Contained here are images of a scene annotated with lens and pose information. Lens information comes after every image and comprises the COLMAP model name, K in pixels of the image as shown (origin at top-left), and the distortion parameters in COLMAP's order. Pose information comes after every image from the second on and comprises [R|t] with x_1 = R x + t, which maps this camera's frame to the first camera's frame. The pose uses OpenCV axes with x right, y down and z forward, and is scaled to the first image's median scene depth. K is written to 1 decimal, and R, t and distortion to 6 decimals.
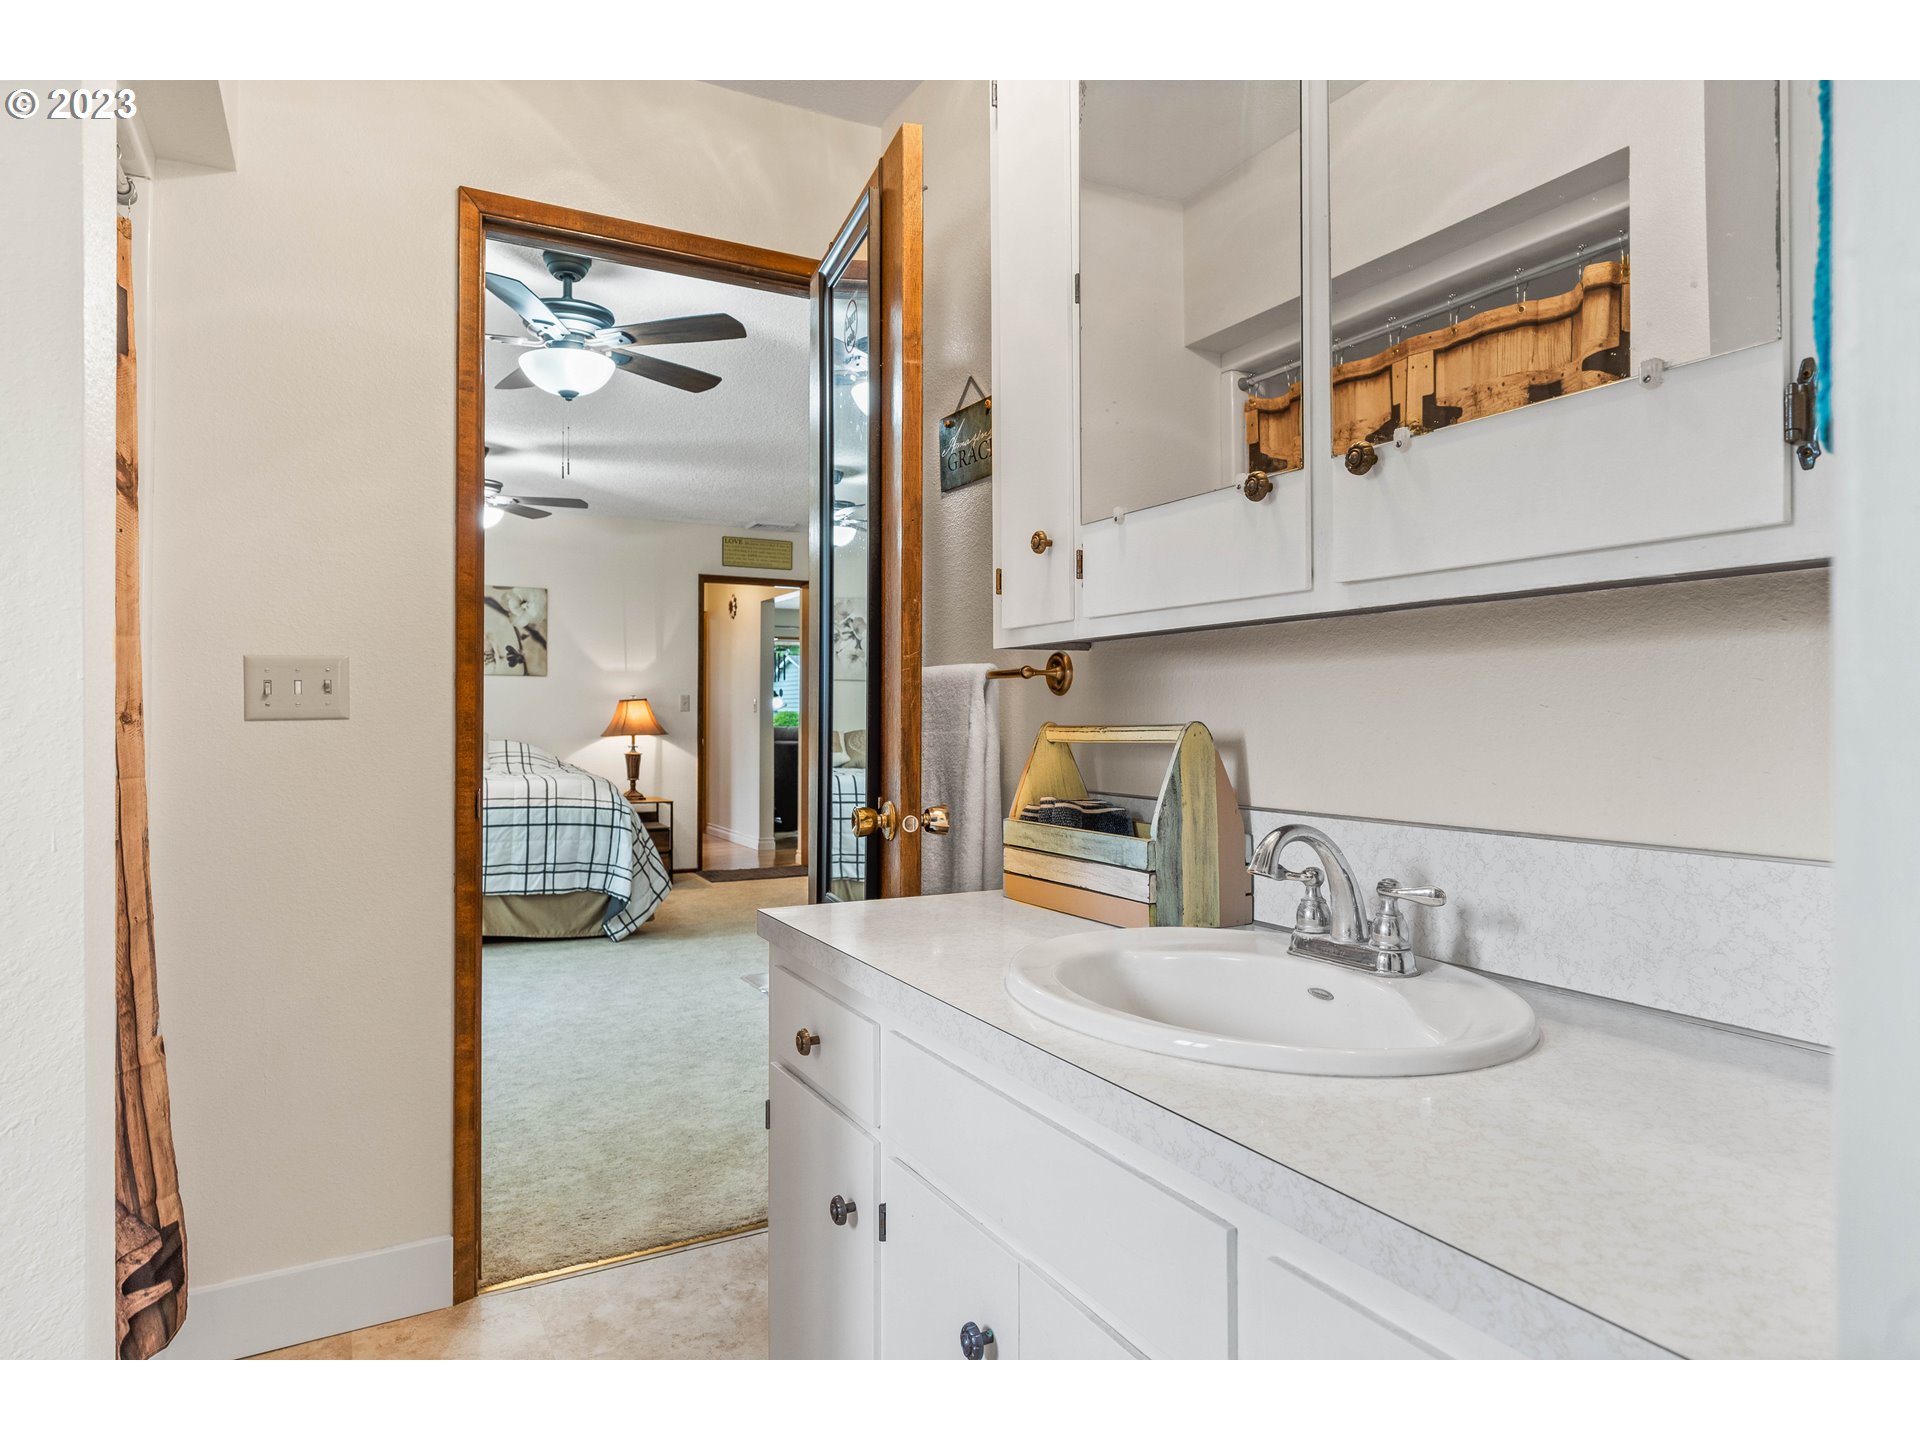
lens RADIAL K [[1122.3, 0, 960.0], [0, 1122.3, 720.0], [0, 0, 1]] dist [0.000508, -0.000181]
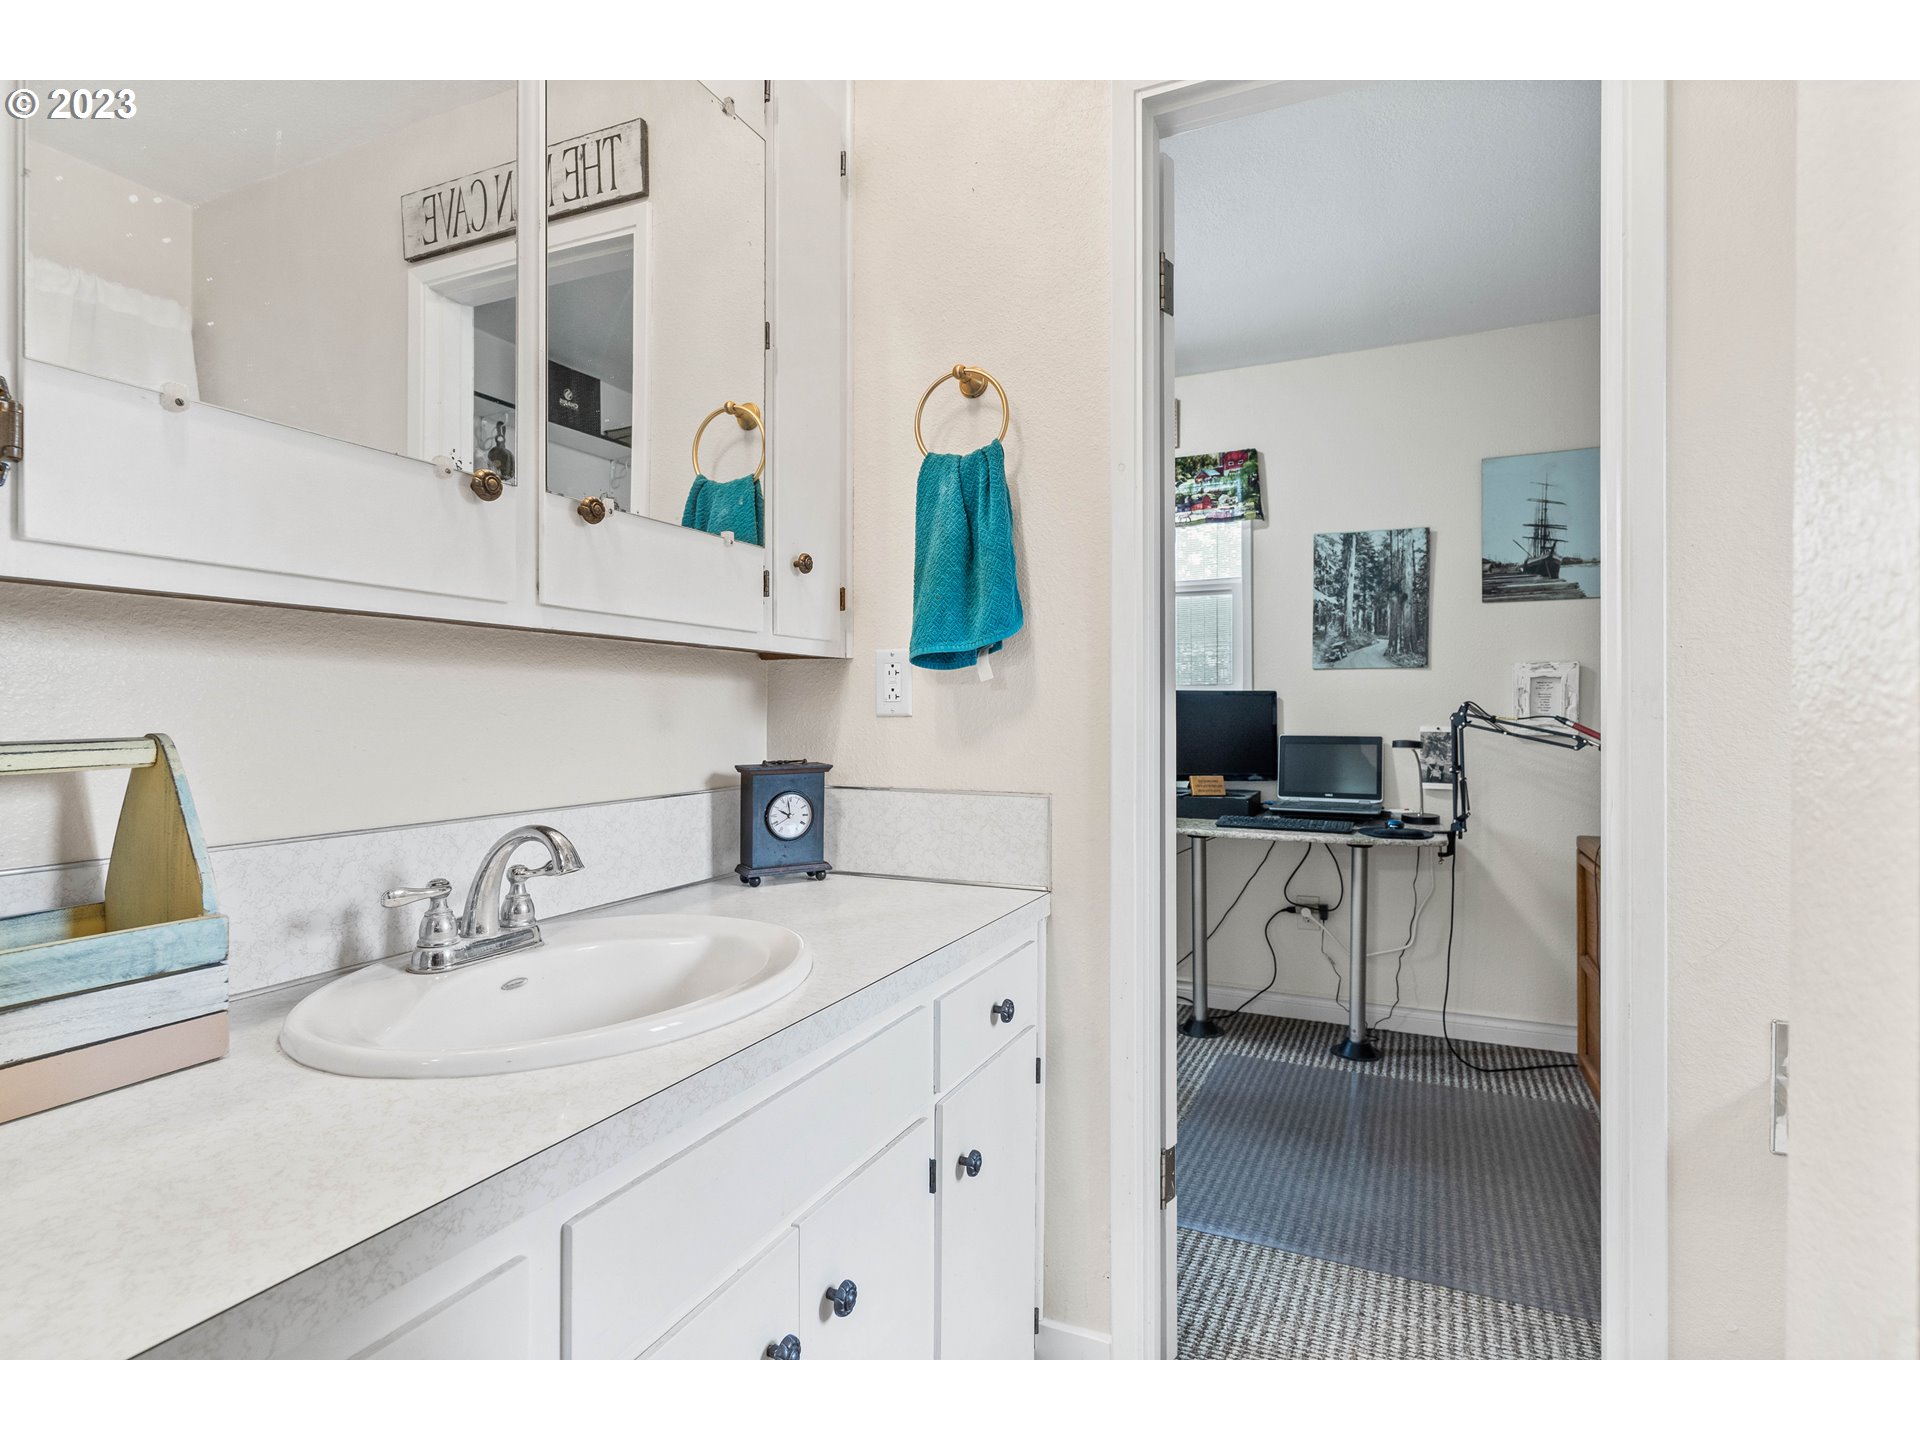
lens RADIAL K [[1016.3, 0, 958.2], [0, 1016.3, 709.1], [0, 0, 1]] dist [-0.002382, -0.000711]
pose [[-0.612162, 0.002195, 0.790729, -0.762762], [0.001406, 0.999998, -0.001688, -0.016034], [-0.790731, 0.000079, -0.612164, 1.372738]]
